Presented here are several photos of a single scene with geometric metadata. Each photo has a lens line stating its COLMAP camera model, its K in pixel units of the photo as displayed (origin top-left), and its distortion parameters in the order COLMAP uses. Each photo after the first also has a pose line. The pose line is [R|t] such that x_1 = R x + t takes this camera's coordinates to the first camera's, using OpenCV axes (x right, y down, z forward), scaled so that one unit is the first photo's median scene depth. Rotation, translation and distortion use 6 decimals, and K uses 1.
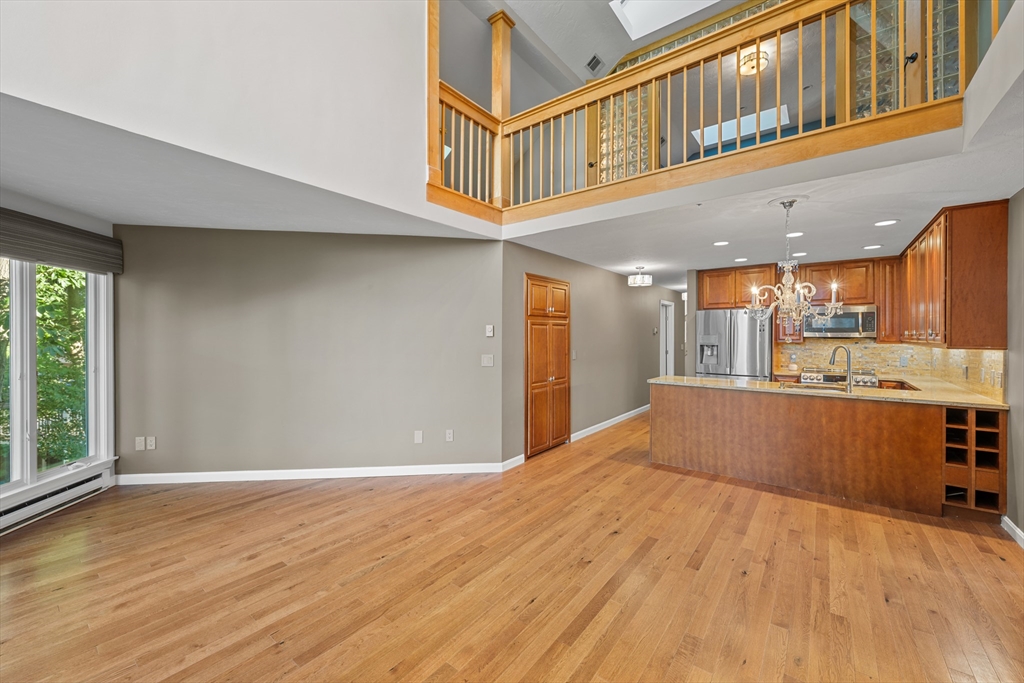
lens RADIAL K [[397.5, 0, 511.6], [0, 397.5, 335.4], [0, 0, 1]] dist [0.000613, 0.000088]
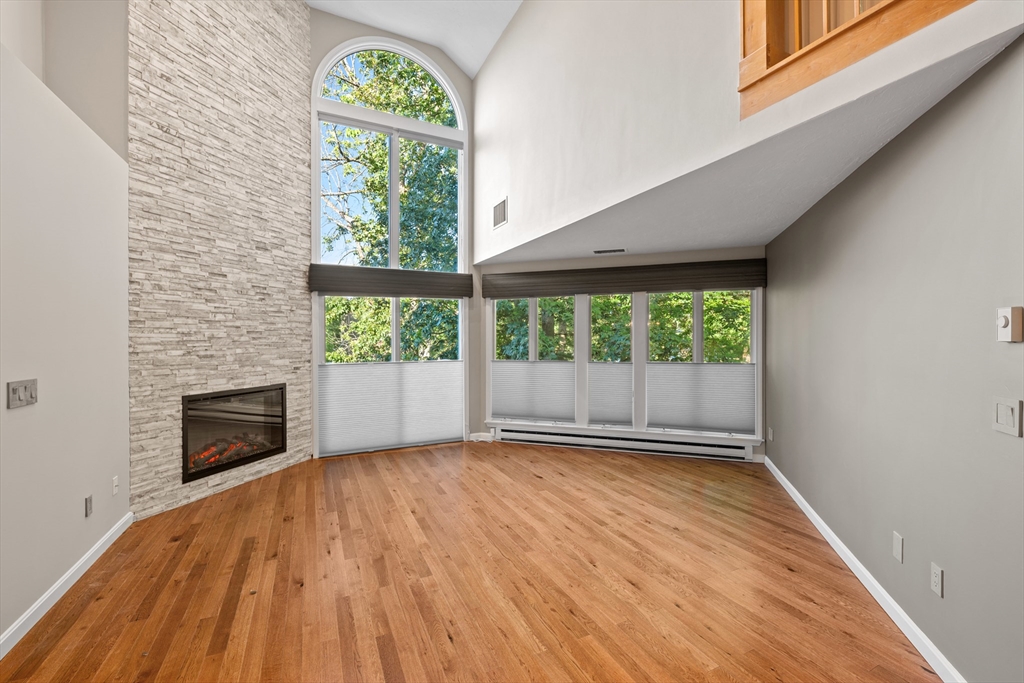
lens RADIAL K [[422.5, 0, 513.6], [0, 422.5, 338.1], [0, 0, 1]] dist [0.001506, -0.000175]
pose [[-0.433332, 0.002556, -0.901231, 0.675721], [-0.001079, 0.999994, 0.003355, -0.004523], [0.901234, 0.002426, -0.433326, 1.231519]]
